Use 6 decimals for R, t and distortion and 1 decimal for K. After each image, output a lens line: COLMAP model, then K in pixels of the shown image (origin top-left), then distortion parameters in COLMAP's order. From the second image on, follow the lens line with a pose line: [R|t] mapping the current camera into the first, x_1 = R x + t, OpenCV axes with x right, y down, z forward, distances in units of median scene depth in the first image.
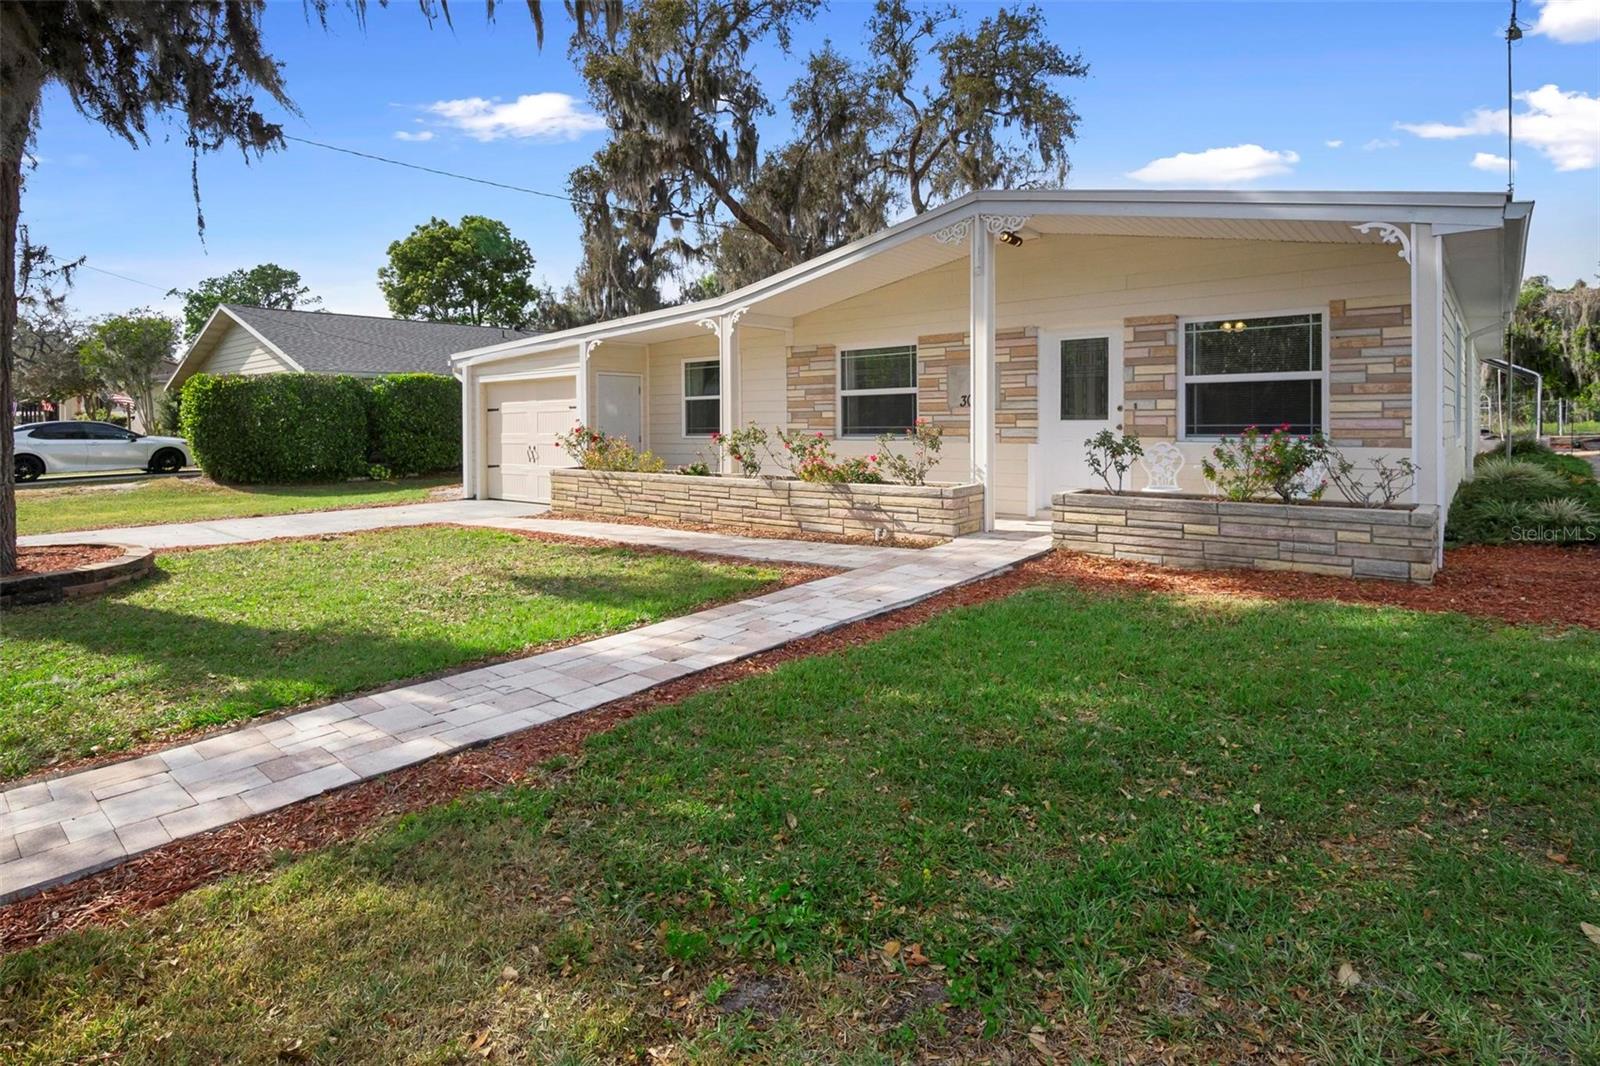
lens RADIAL K [[775.3, 0, 802.3], [0, 775.3, 530.6], [0, 0, 1]] dist [-0.017506, -0.001674]
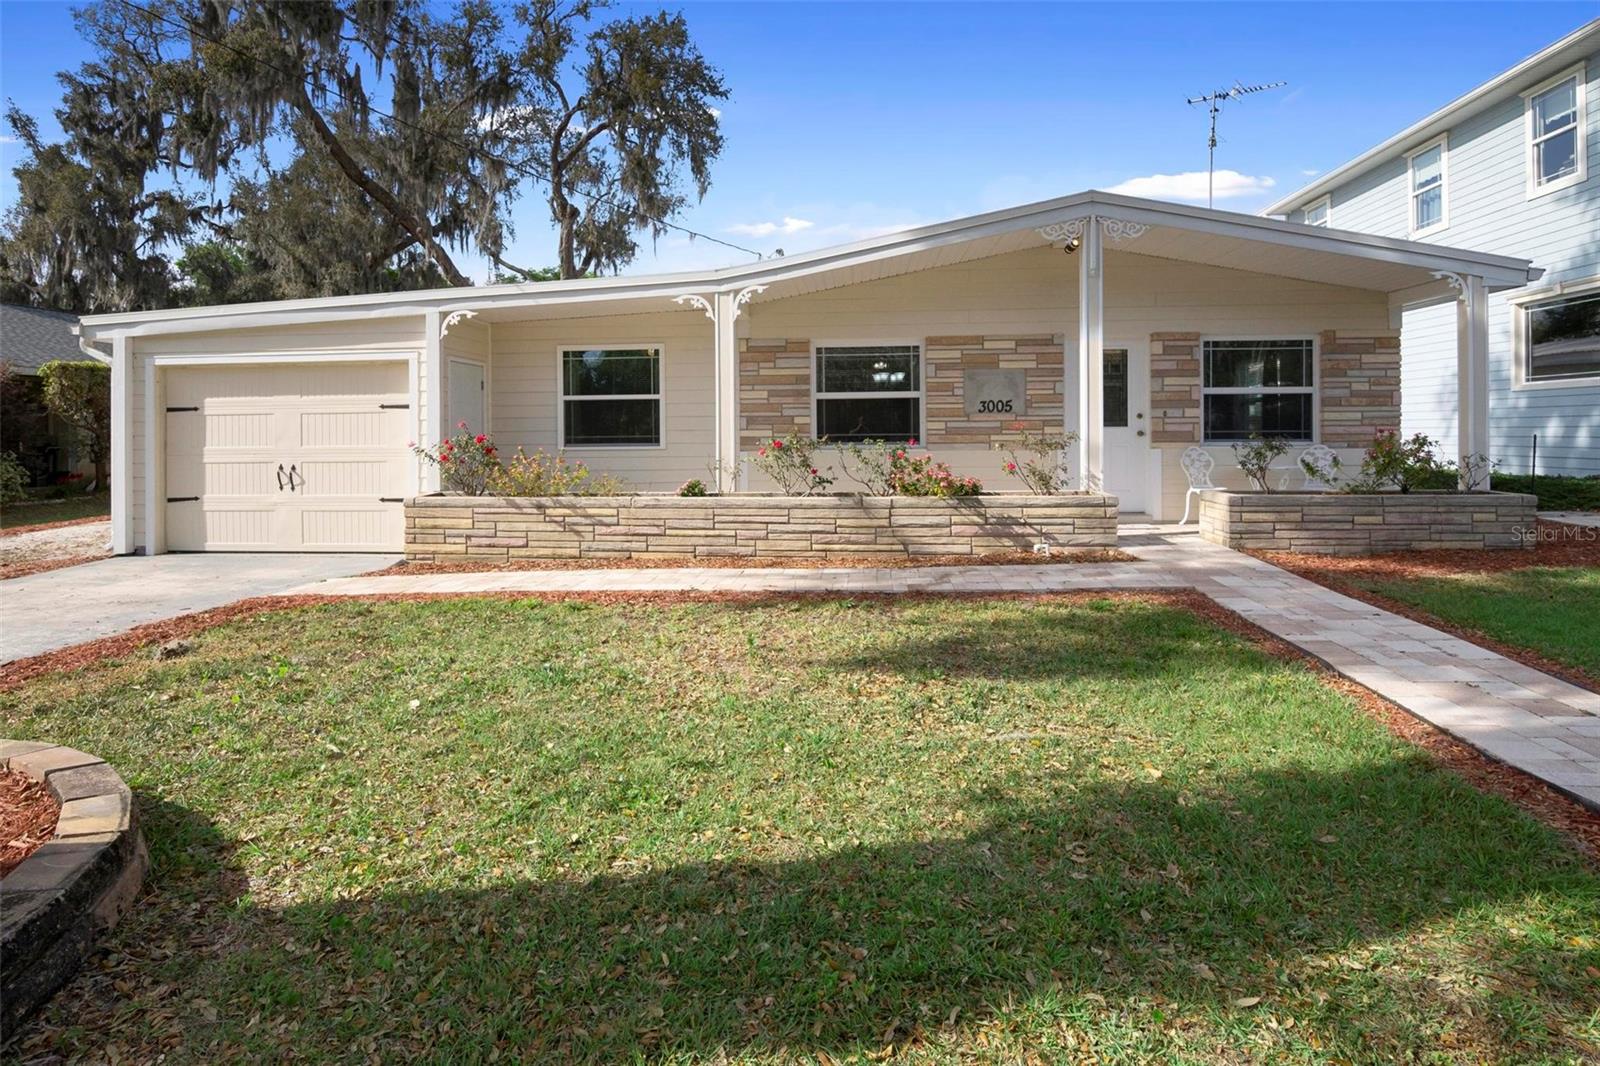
lens RADIAL K [[775.3, 0, 802.5], [0, 775.3, 525.2], [0, 0, 1]] dist [-0.017506, -0.001674]
pose [[0.827765, -0.064262, 0.557383, -0.565849], [0.077667, 0.996979, -0.000398, -0.040604], [-0.555674, 0.043619, 0.830255, 0.359394]]
